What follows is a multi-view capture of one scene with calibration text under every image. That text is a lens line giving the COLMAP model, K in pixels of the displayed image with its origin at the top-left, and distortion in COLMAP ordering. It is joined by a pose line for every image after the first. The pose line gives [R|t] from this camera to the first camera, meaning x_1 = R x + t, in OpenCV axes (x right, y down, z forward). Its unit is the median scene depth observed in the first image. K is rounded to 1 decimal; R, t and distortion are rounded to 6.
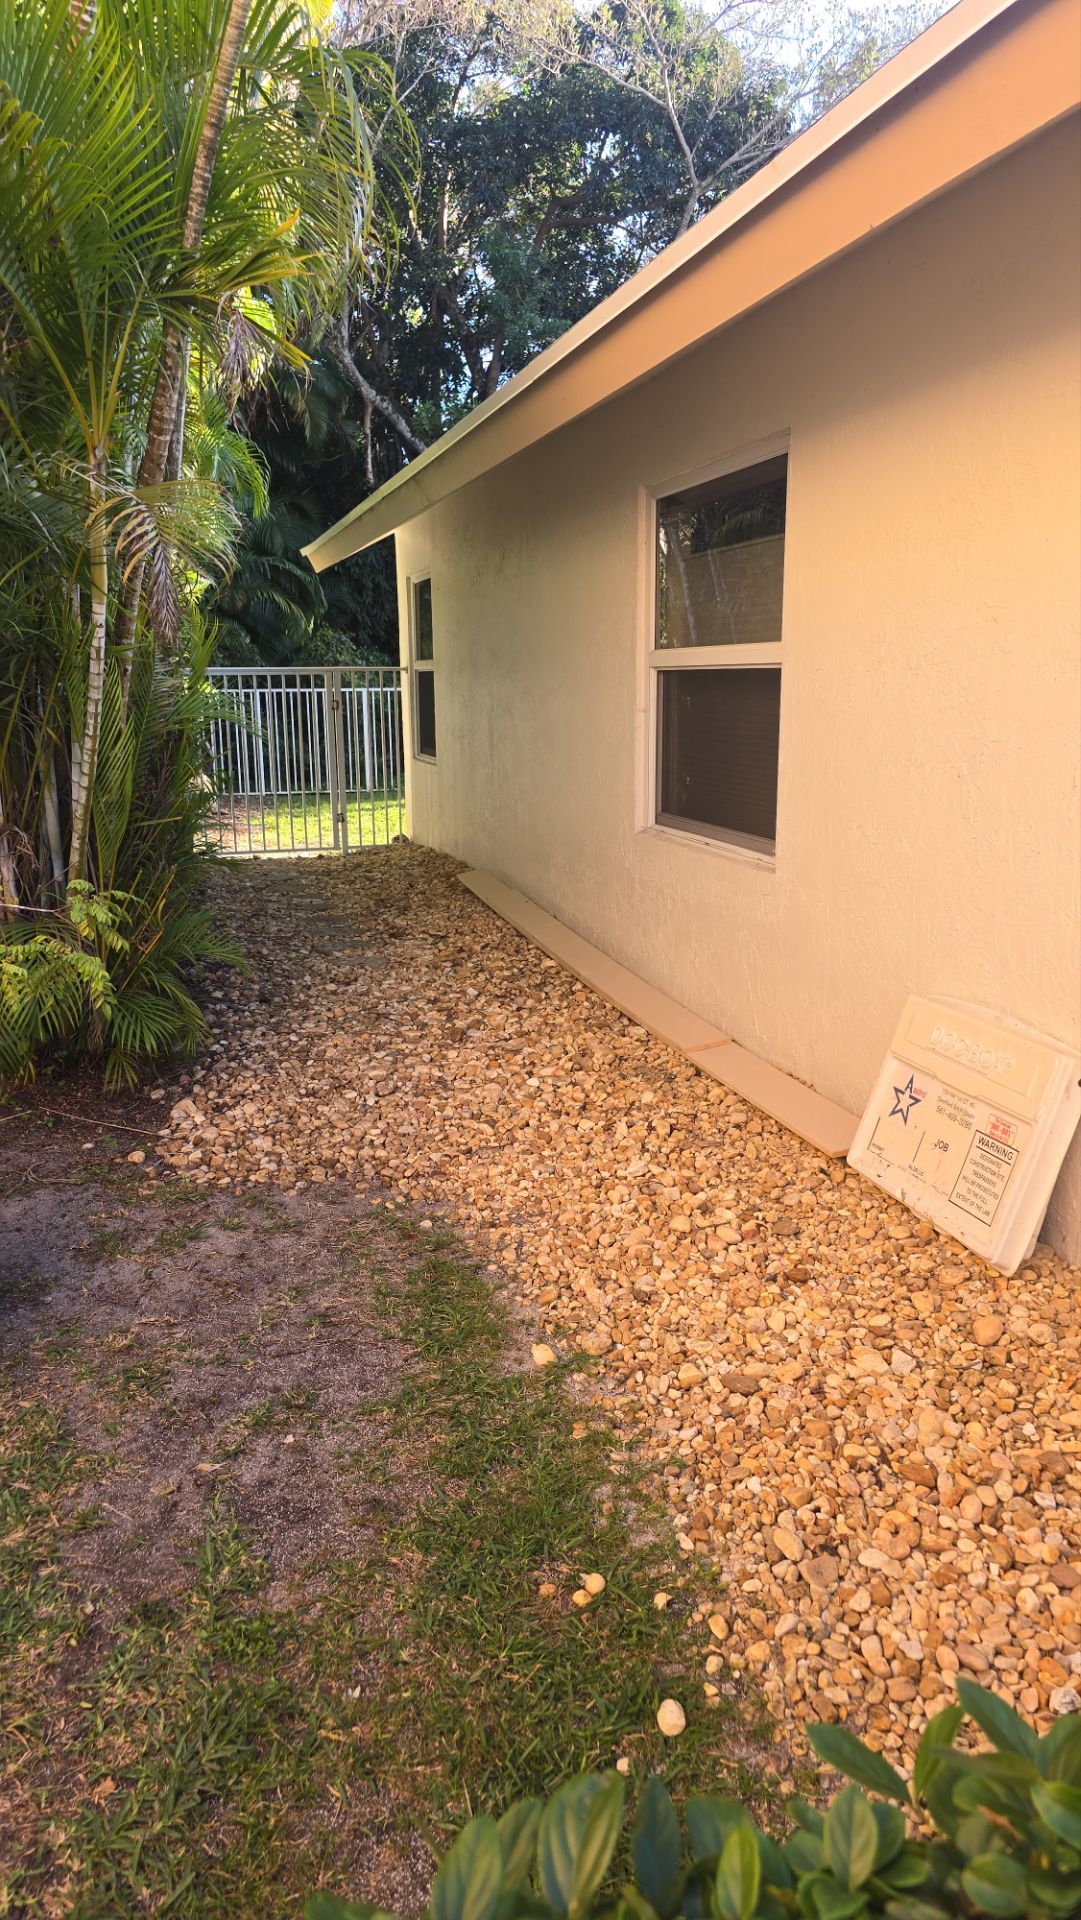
lens RADIAL K [[1269.6, 0, 536.2], [0, 1269.6, 953.8], [0, 0, 1]] dist [0.062194, -0.055897]
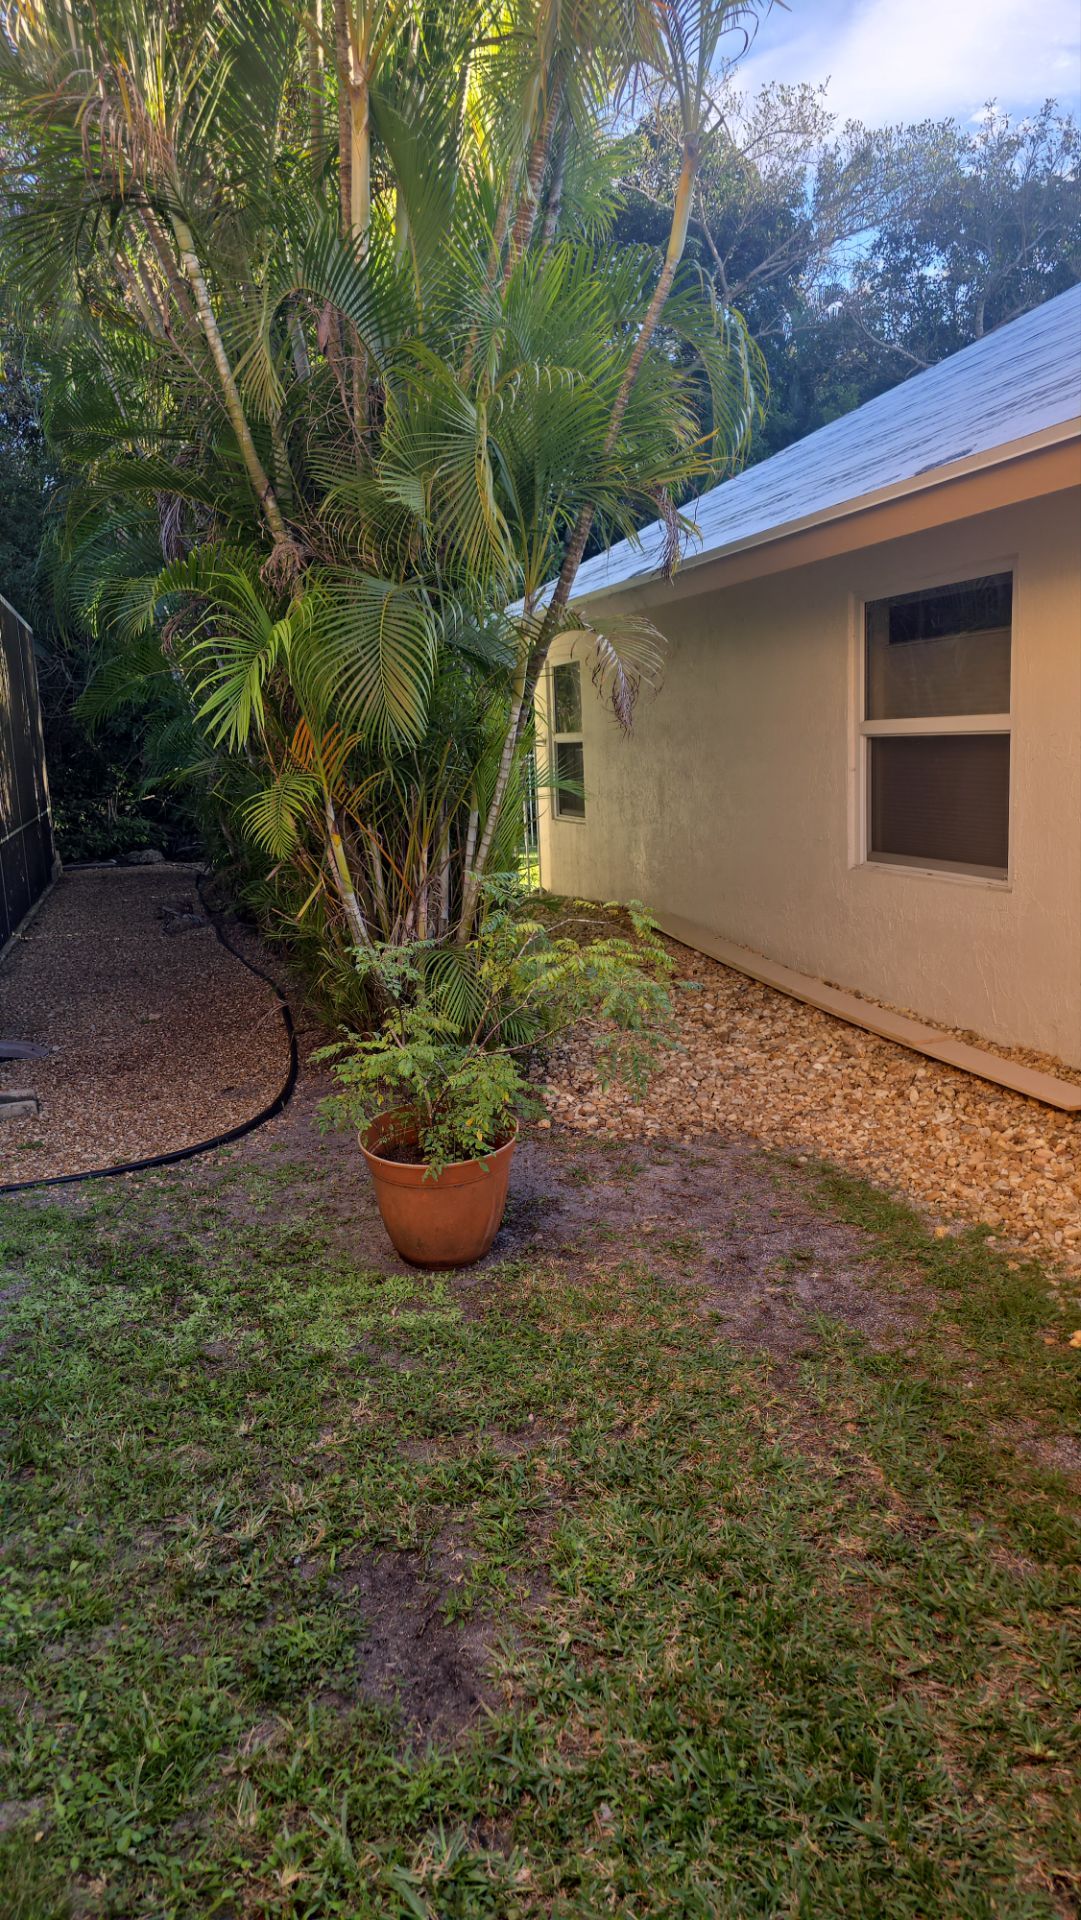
lens RADIAL K [[1269.6, 0, 532.6], [0, 1269.6, 947.1], [0, 0, 1]] dist [0.062194, -0.055897]
pose [[0.999452, -0.033013, 0.002412, -0.378116], [0.033095, 0.998042, -0.053083, 0.055078], [-0.000655, 0.053134, 0.998587, -0.351326]]
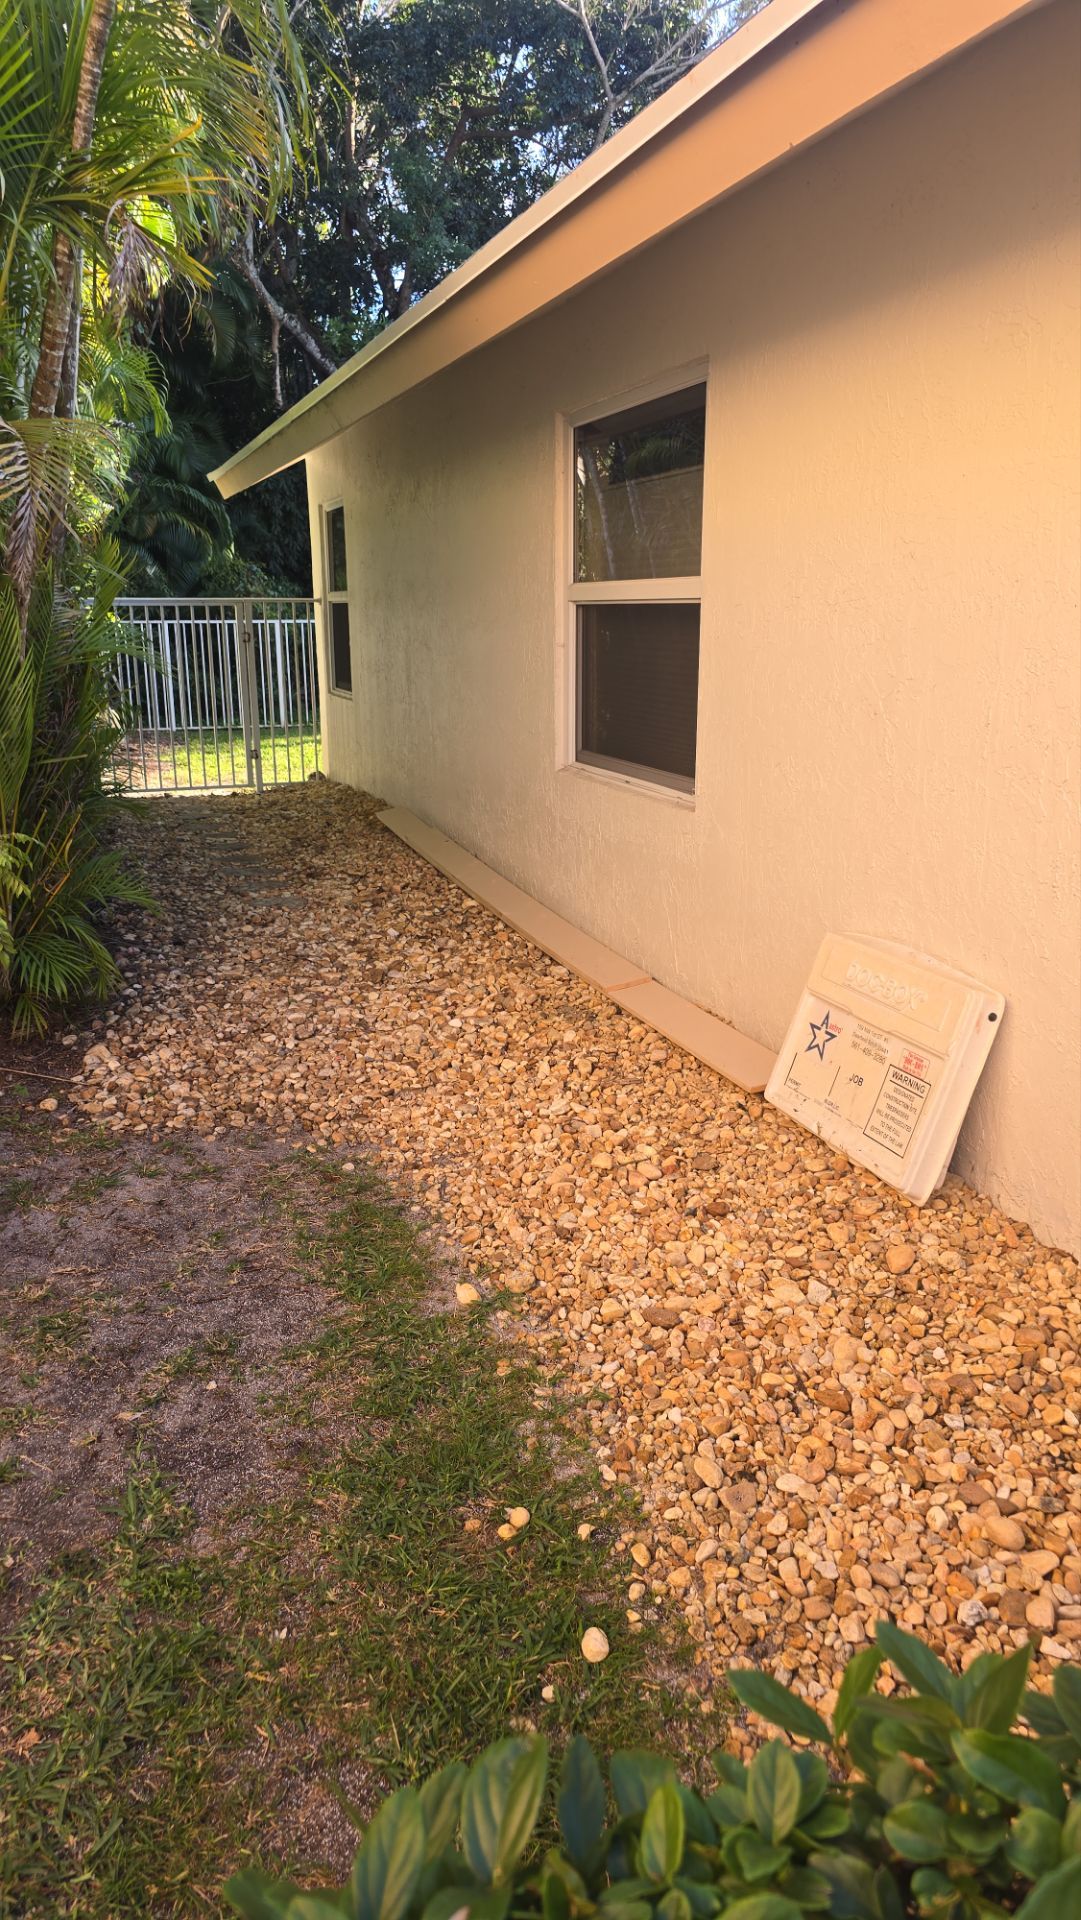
lens RADIAL K [[1269.6, 0, 532.9], [0, 1269.6, 952.0], [0, 0, 1]] dist [0.062194, -0.055897]
pose [[0.998199, -0.010524, 0.059055, 0.000749], [0.007676, 0.998806, 0.048247, -0.002643], [-0.059492, -0.047707, 0.997088, 0.007166]]
